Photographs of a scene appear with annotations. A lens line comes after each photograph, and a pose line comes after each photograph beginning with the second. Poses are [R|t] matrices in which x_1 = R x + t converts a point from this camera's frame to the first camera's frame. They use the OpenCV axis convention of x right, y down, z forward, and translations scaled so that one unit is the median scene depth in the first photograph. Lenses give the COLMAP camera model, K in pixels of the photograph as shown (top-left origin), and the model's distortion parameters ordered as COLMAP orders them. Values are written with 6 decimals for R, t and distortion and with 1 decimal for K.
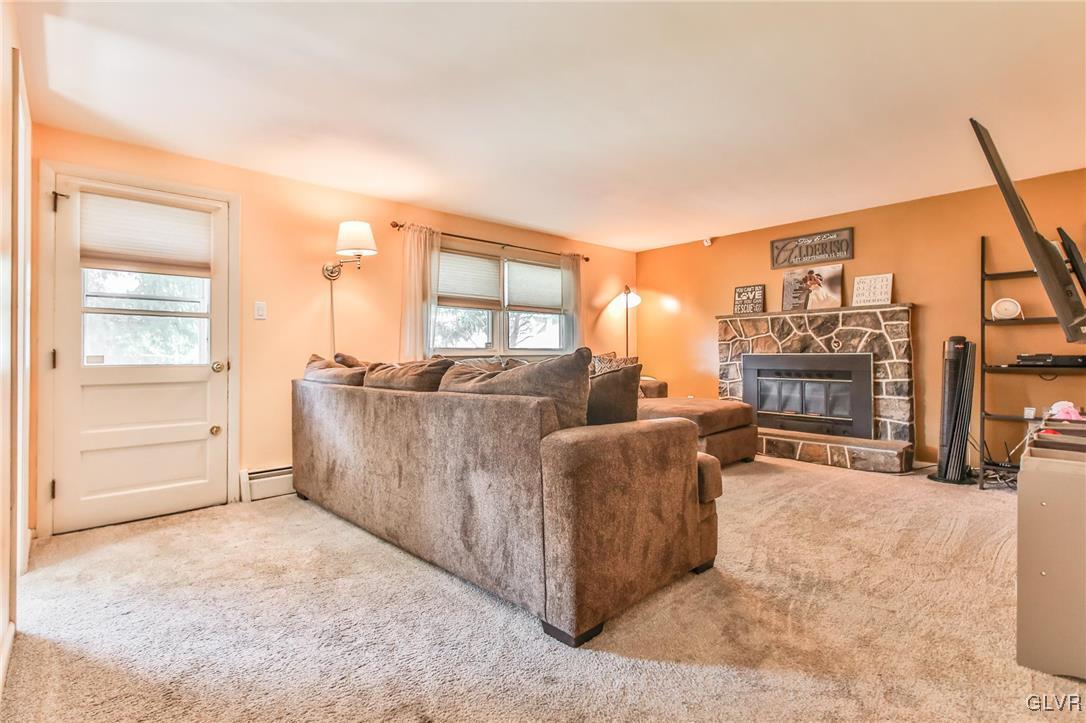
lens RADIAL K [[495.6, 0, 543.0], [0, 495.6, 361.5], [0, 0, 1]] dist [0.011715, -0.000103]
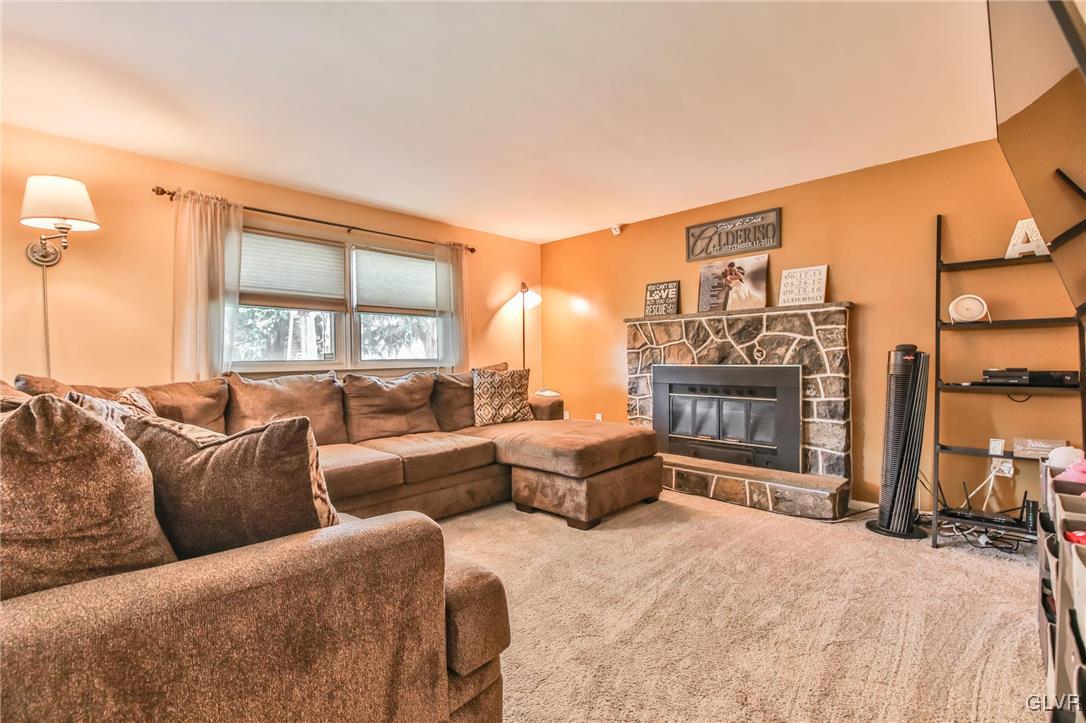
lens RADIAL K [[464.4, 0, 542.9], [0, 464.4, 375.5], [0, 0, 1]] dist [0.011763, -0.000117]
pose [[0.998594, -0.007914, 0.052412, 0.208048], [0.006462, 0.999592, 0.027820, -0.023561], [-0.052611, -0.027442, 0.998238, 0.275586]]
